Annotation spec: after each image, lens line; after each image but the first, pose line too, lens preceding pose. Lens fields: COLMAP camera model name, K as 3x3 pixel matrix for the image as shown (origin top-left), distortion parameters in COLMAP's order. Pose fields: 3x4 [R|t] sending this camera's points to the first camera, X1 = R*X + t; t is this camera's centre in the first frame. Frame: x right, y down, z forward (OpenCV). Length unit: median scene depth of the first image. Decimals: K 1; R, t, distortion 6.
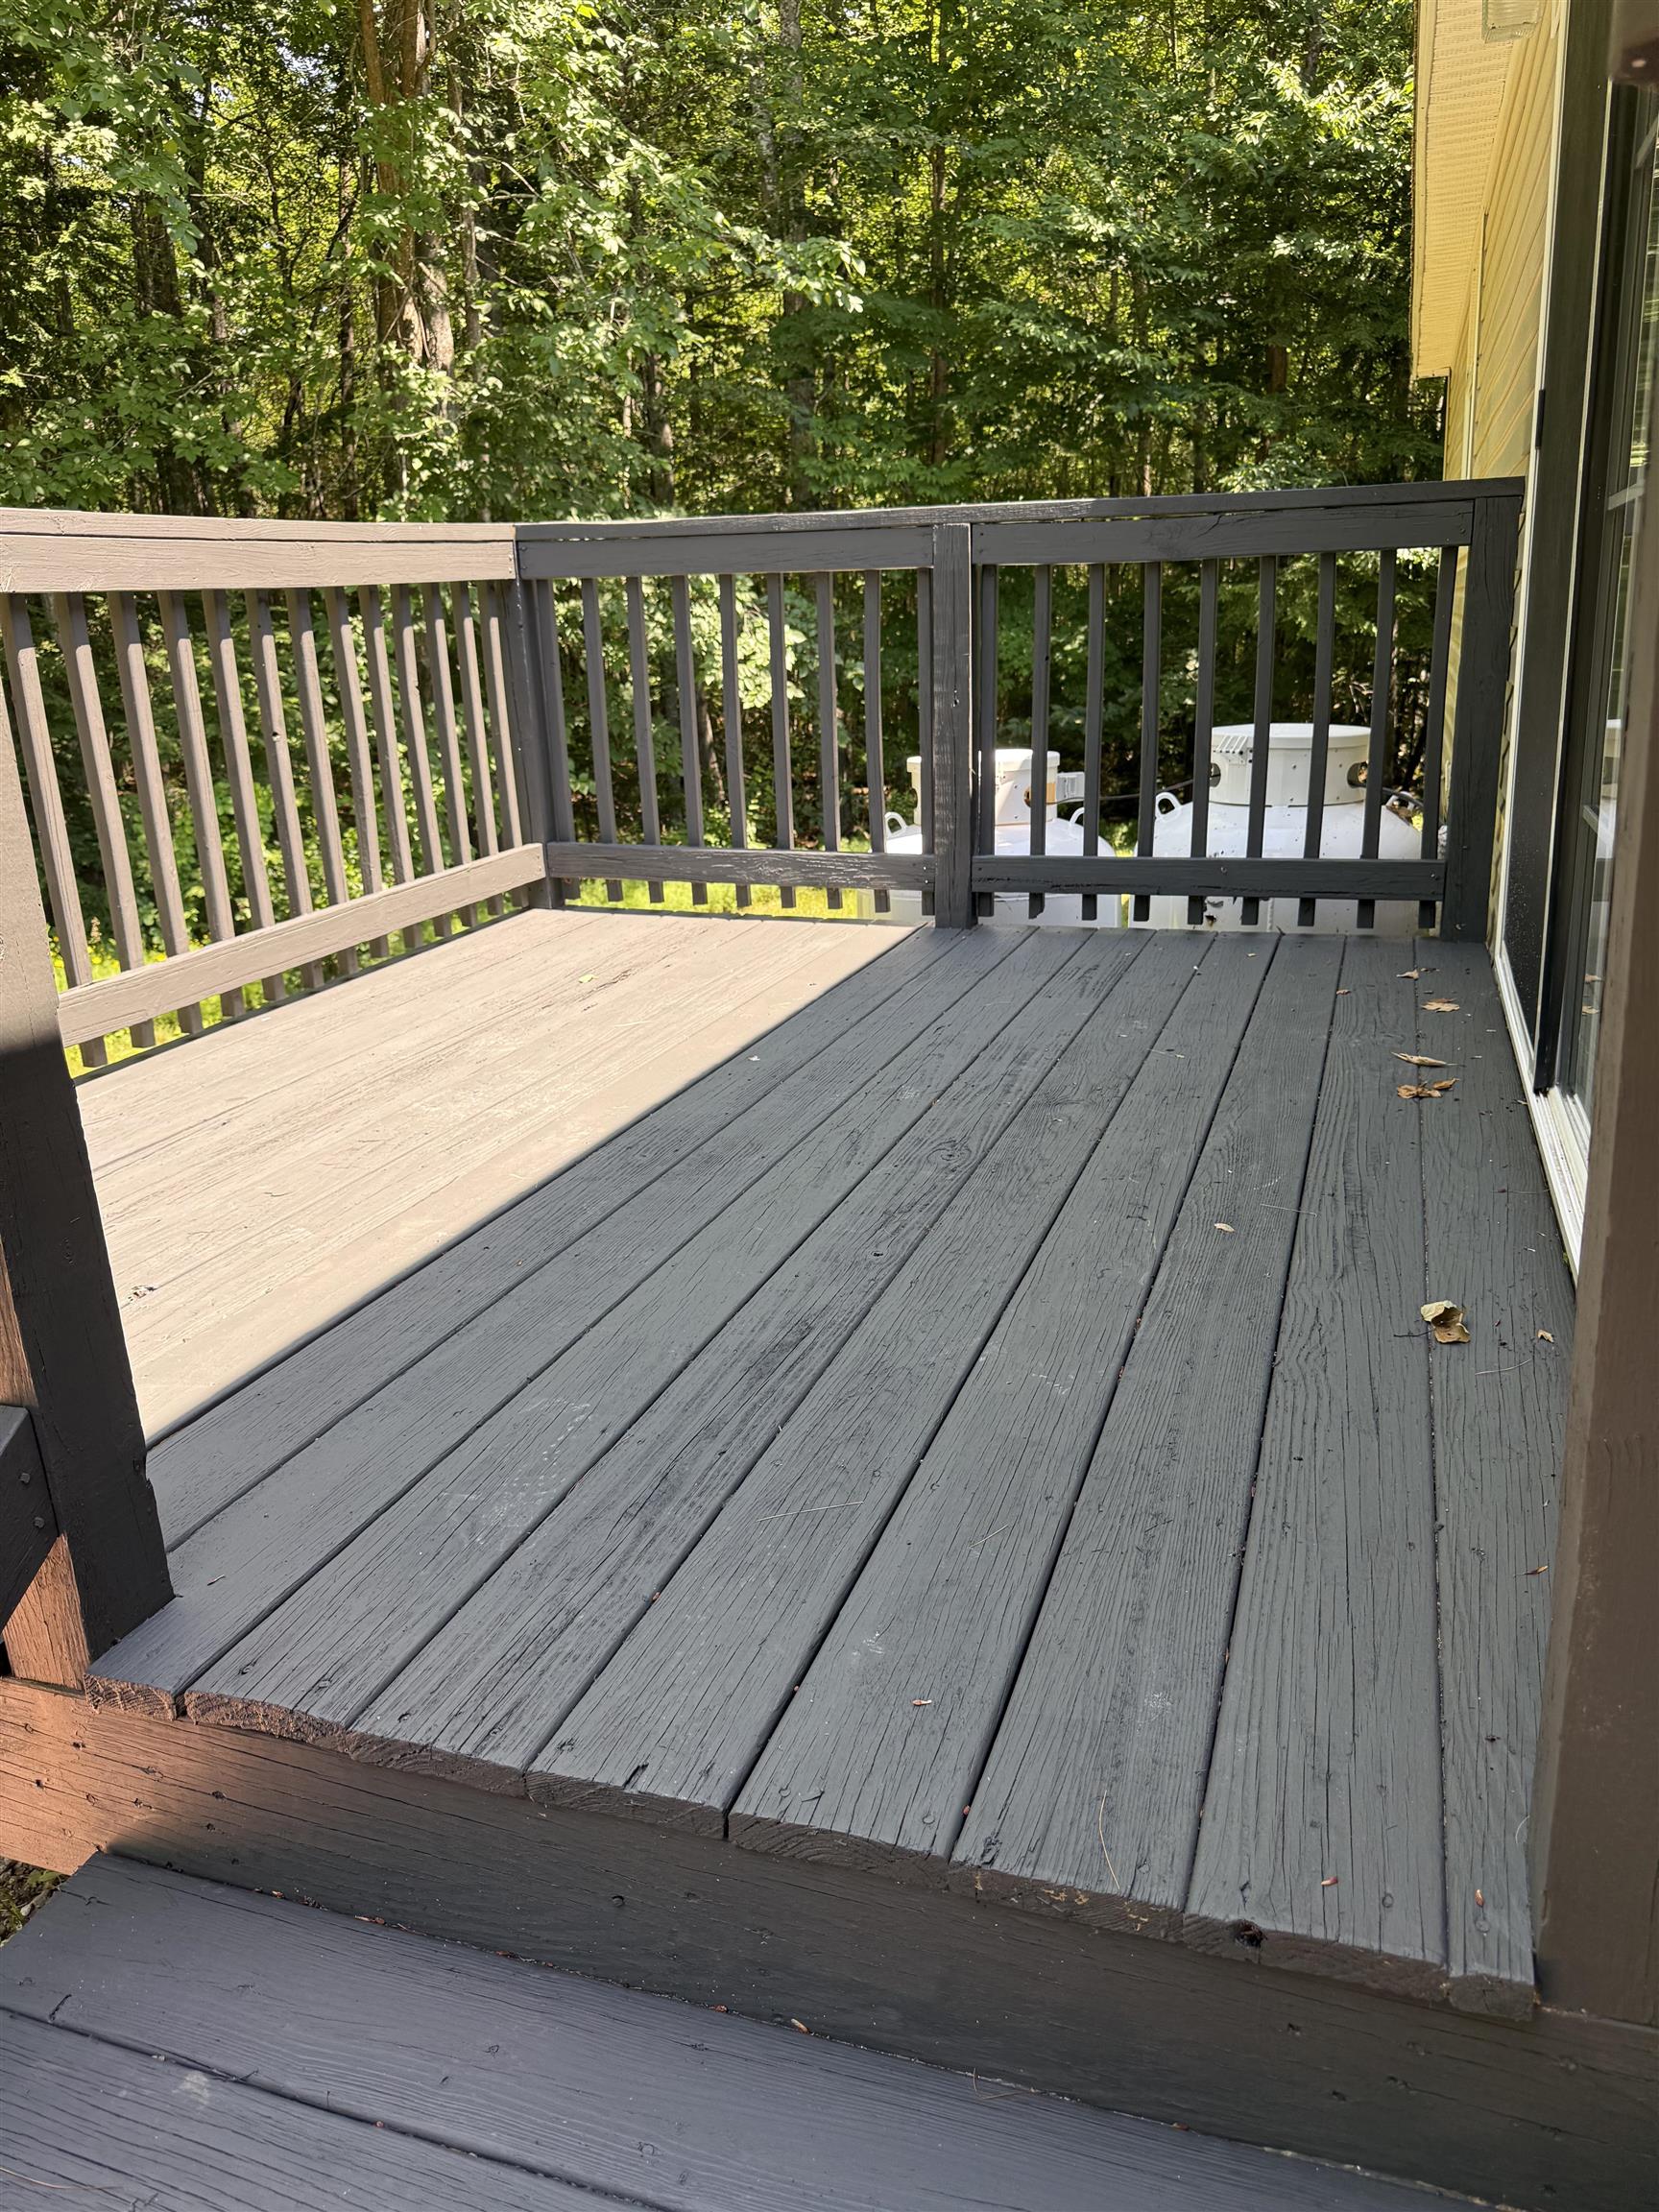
lens RADIAL K [[1568.7, 0, 805.3], [0, 1568.7, 1112.1], [0, 0, 1]] dist [0.079800, -0.111069]
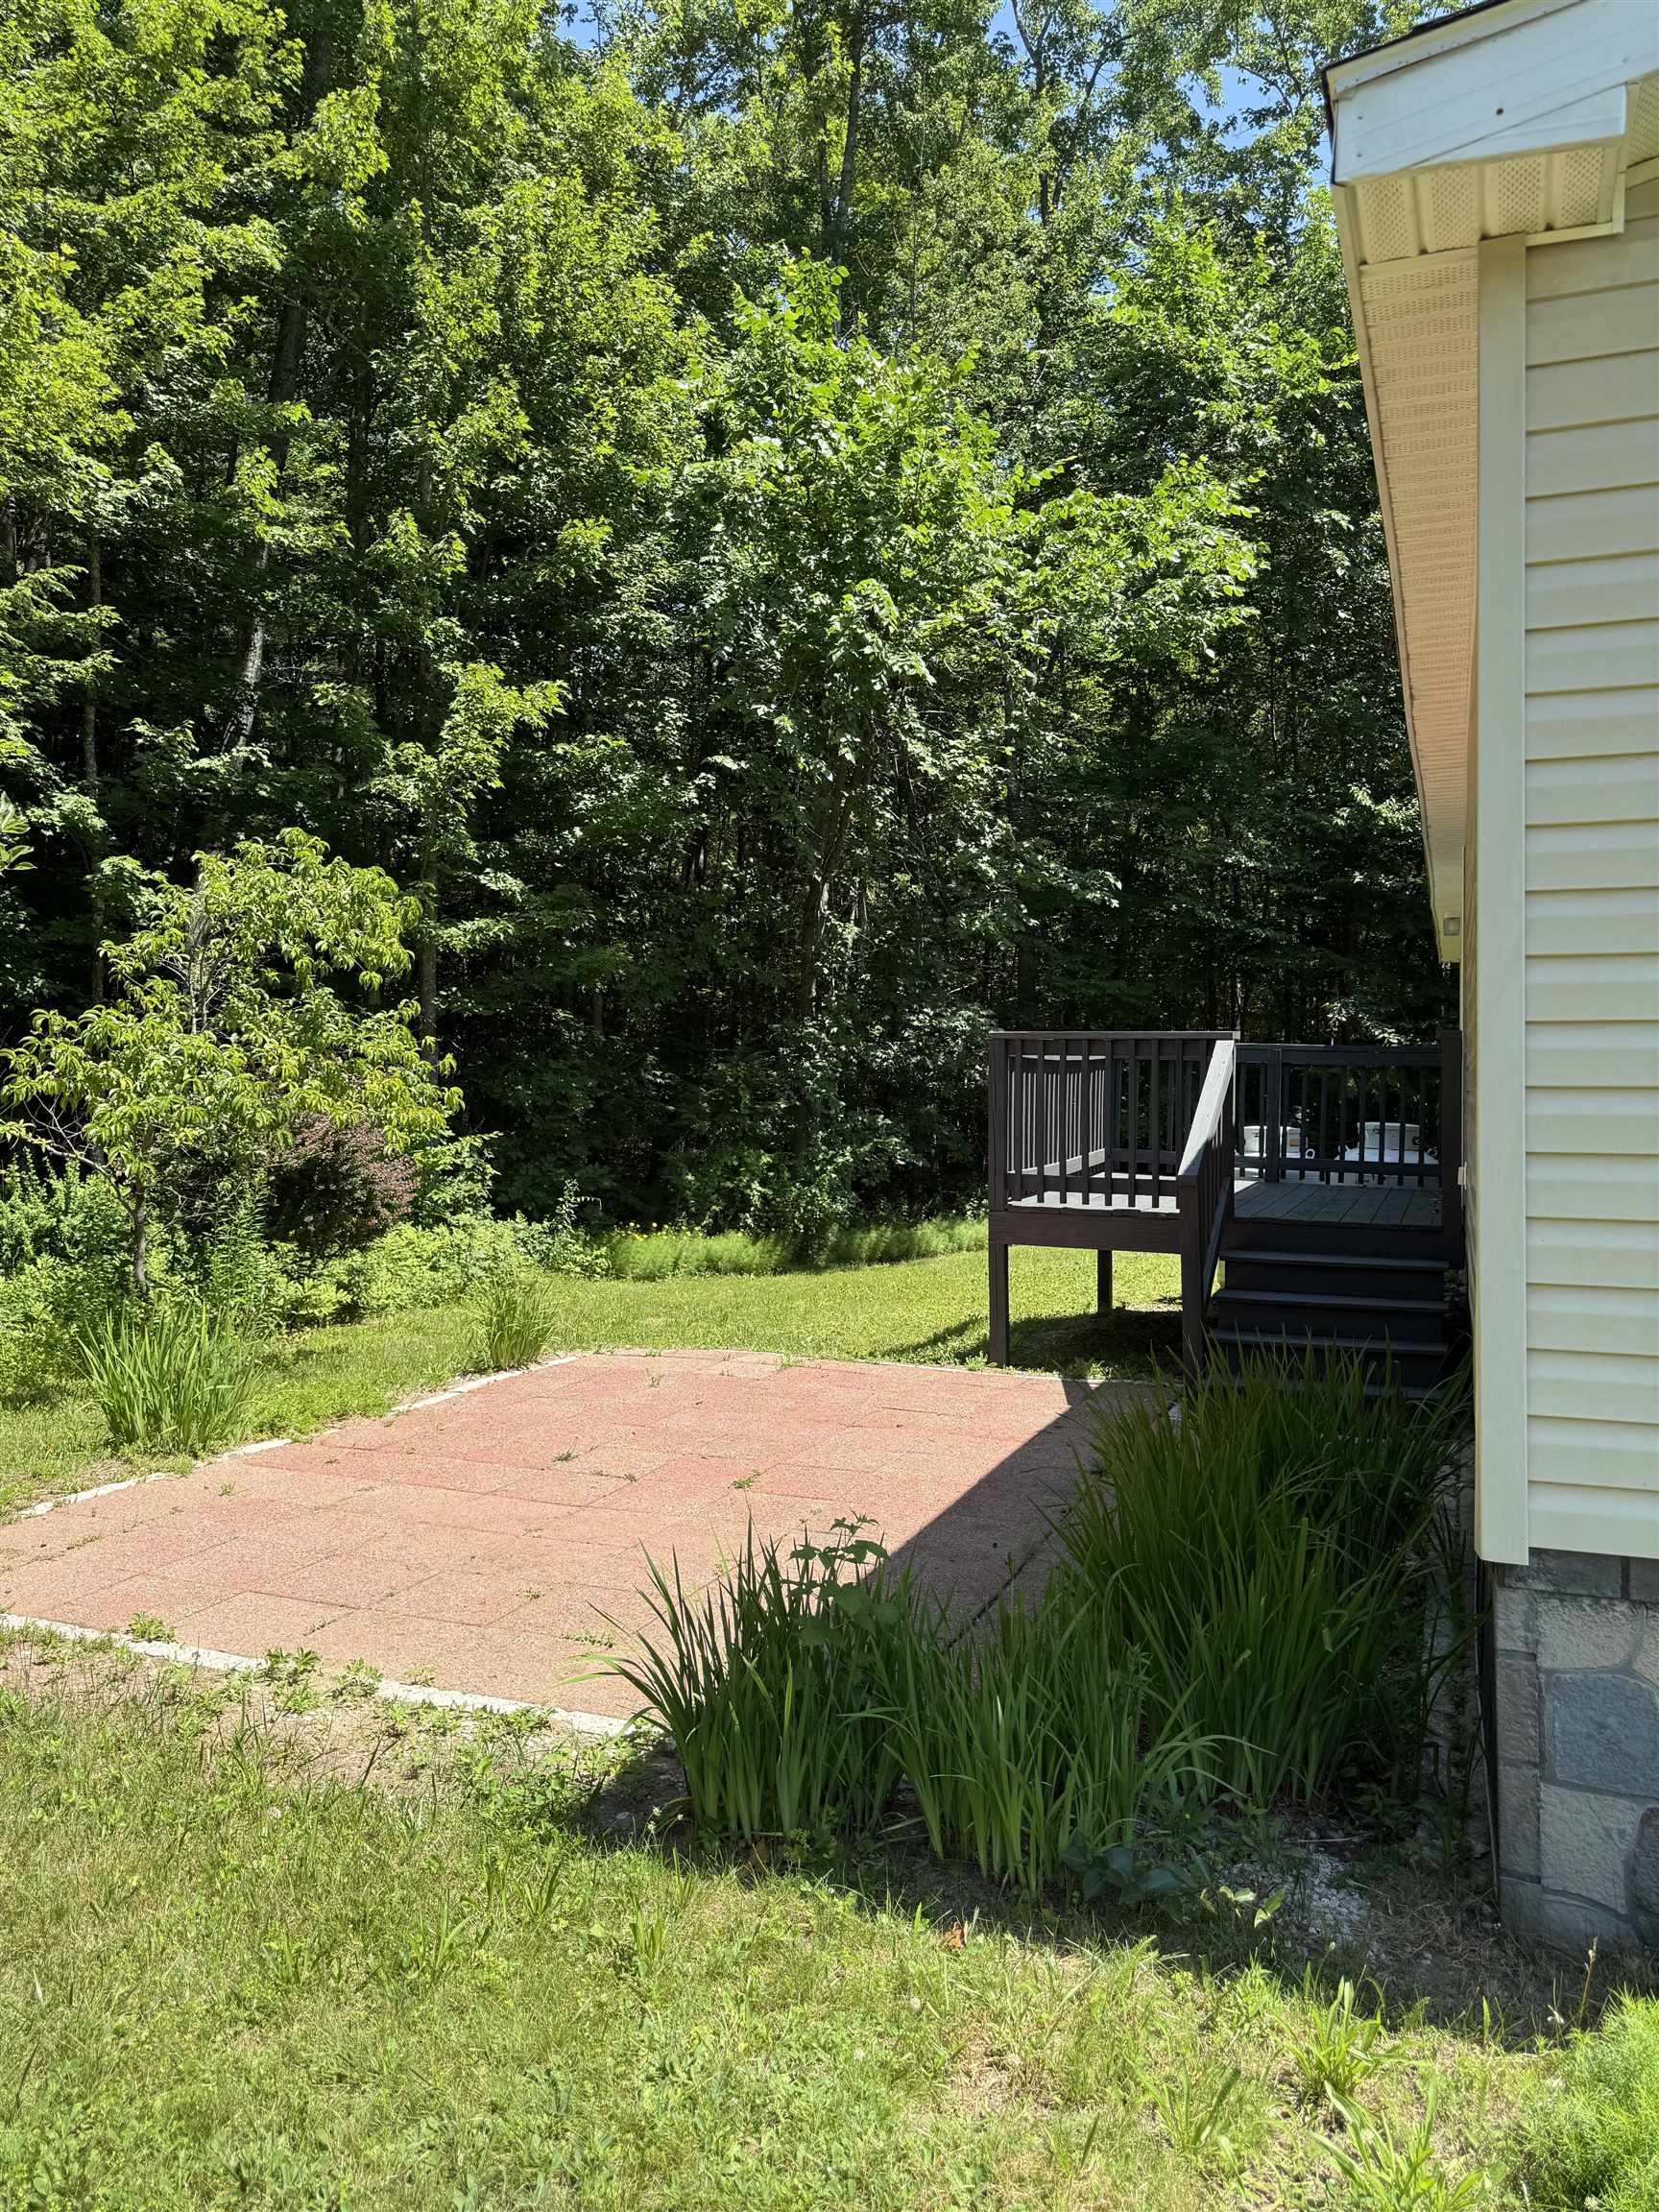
lens RADIAL K [[1568.7, 0, 805.3], [0, 1568.7, 1112.1], [0, 0, 1]] dist [0.079800, -0.111069]
pose [[0.997467, 0.056613, -0.043062, -0.247406], [-0.065965, 0.962733, -0.262286, 0.219222], [0.026608, 0.264462, 0.964029, -0.706265]]
